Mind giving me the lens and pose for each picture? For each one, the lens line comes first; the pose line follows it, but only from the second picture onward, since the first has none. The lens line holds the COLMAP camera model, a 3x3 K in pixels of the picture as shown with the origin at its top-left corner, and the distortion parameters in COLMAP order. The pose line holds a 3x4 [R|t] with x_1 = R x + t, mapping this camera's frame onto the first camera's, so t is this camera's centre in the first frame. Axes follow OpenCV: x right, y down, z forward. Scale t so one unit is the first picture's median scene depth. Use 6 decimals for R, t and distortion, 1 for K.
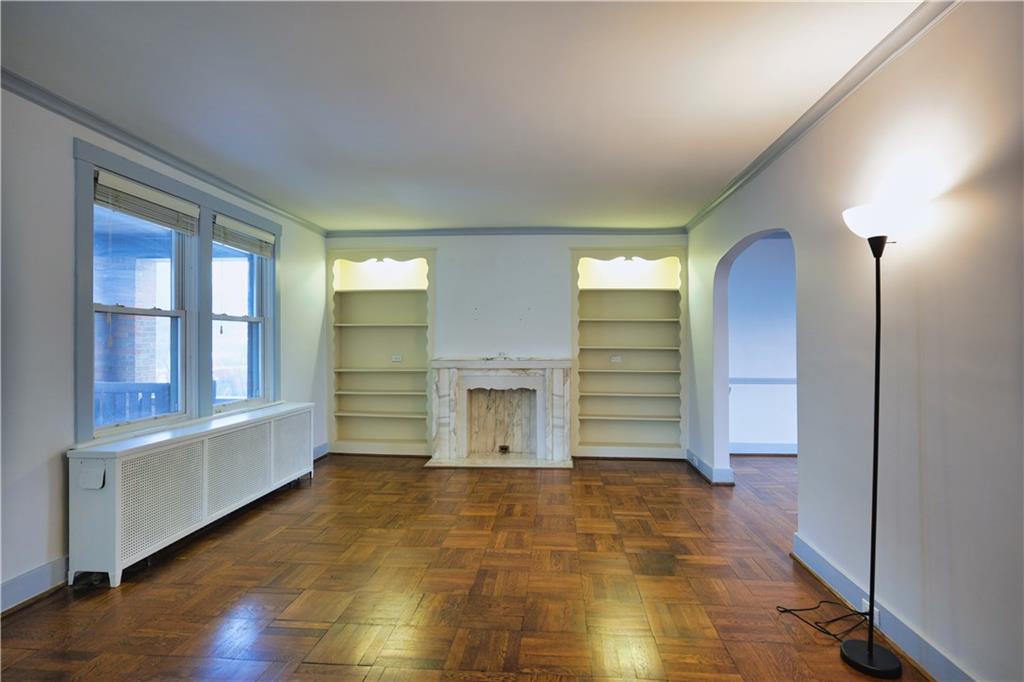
lens RADIAL K [[498.3, 0, 516.3], [0, 498.3, 341.4], [0, 0, 1]] dist [-0.010358, 0.005001]
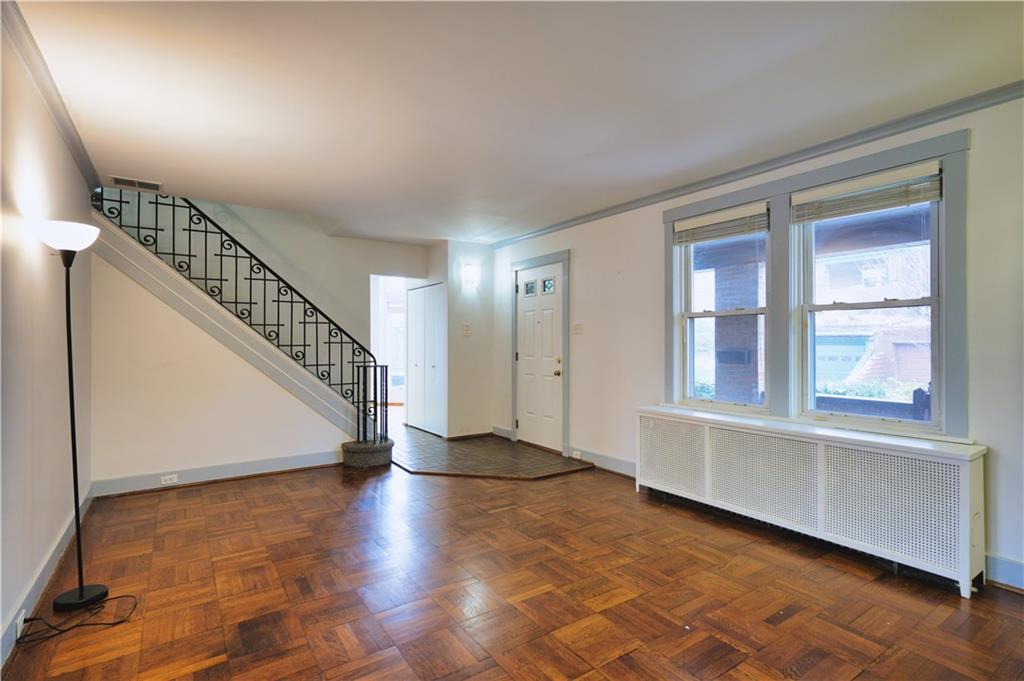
lens RADIAL K [[498.3, 0, 524.9], [0, 498.3, 343.5], [0, 0, 1]] dist [-0.010358, 0.005001]
pose [[-0.767772, 0.004795, -0.640706, 0.410600], [0.004926, 0.999987, 0.001581, 0.009708], [0.640705, -0.001943, -0.767785, 1.657457]]
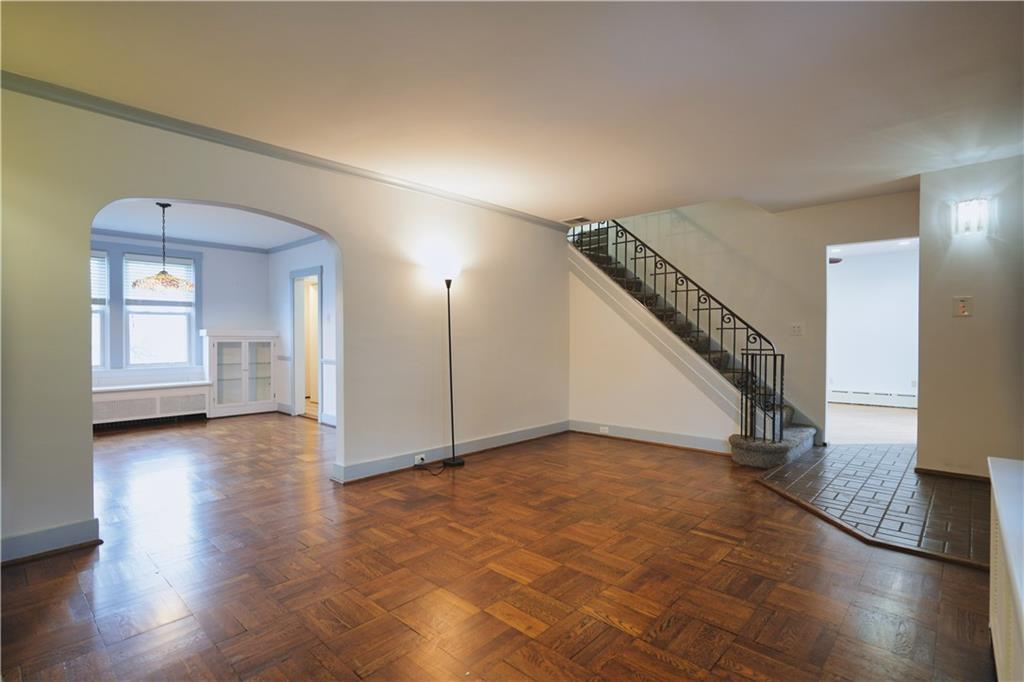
lens RADIAL K [[498.3, 0, 505.2], [0, 498.3, 340.7], [0, 0, 1]] dist [-0.010358, 0.005001]
pose [[-0.782454, -0.003856, 0.622696, -0.577752], [-0.001299, 0.999989, 0.004560, 0.038422], [-0.622707, 0.002759, -0.782450, 1.671886]]
